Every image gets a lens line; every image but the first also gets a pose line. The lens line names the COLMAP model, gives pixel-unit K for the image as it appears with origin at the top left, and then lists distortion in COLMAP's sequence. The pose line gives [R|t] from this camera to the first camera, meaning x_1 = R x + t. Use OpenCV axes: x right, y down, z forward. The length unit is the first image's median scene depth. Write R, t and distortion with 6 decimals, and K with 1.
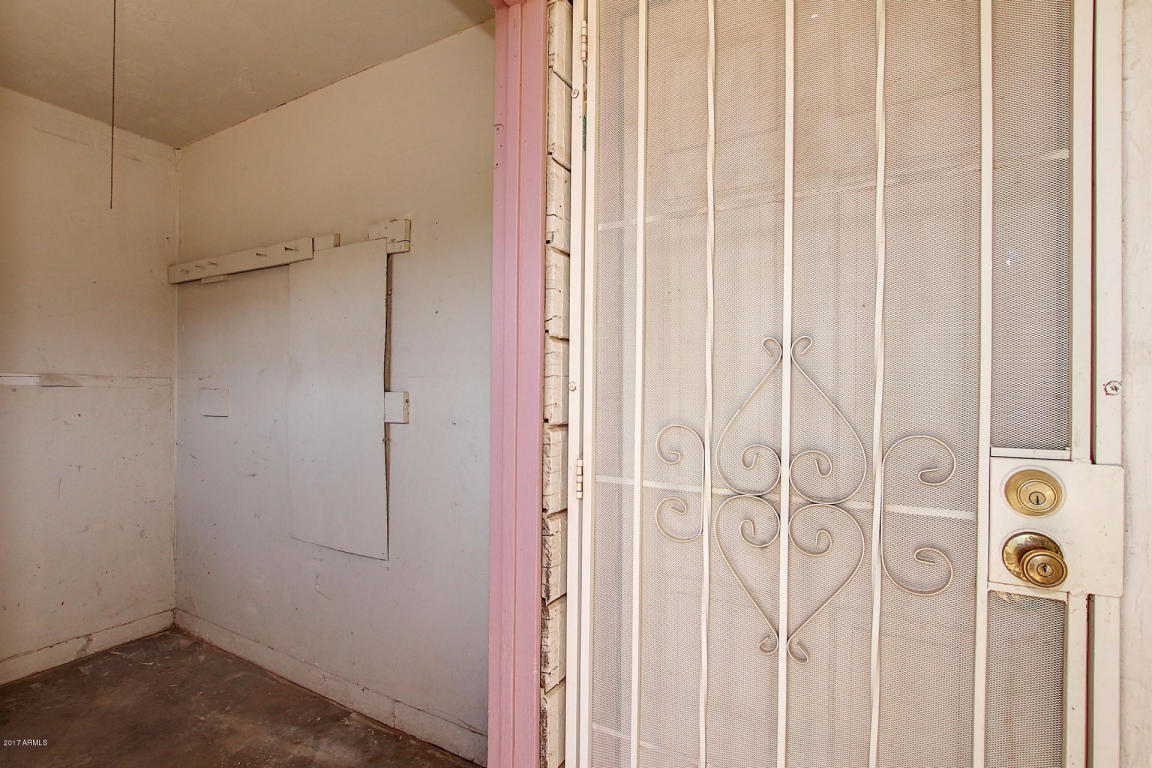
lens RADIAL K [[533.8, 0, 567.8], [0, 533.8, 390.0], [0, 0, 1]] dist [-0.025753, 0.000103]
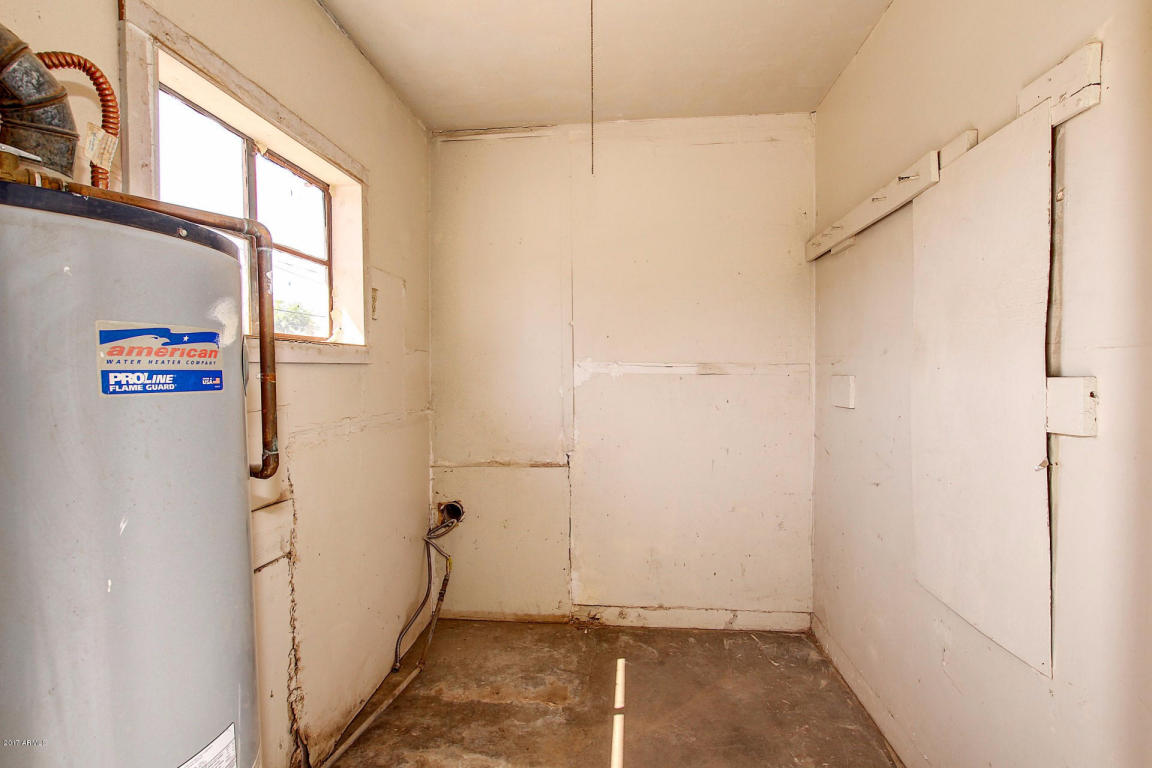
lens RADIAL K [[568.8, 0, 576.2], [0, 568.8, 387.9], [0, 0, 1]] dist [-0.013510, 0.000088]
pose [[0.391232, 0.009556, -0.920242, 0.003990], [0.010097, 0.999841, 0.014676, 0.000754], [0.920237, -0.015034, 0.391074, 0.260781]]
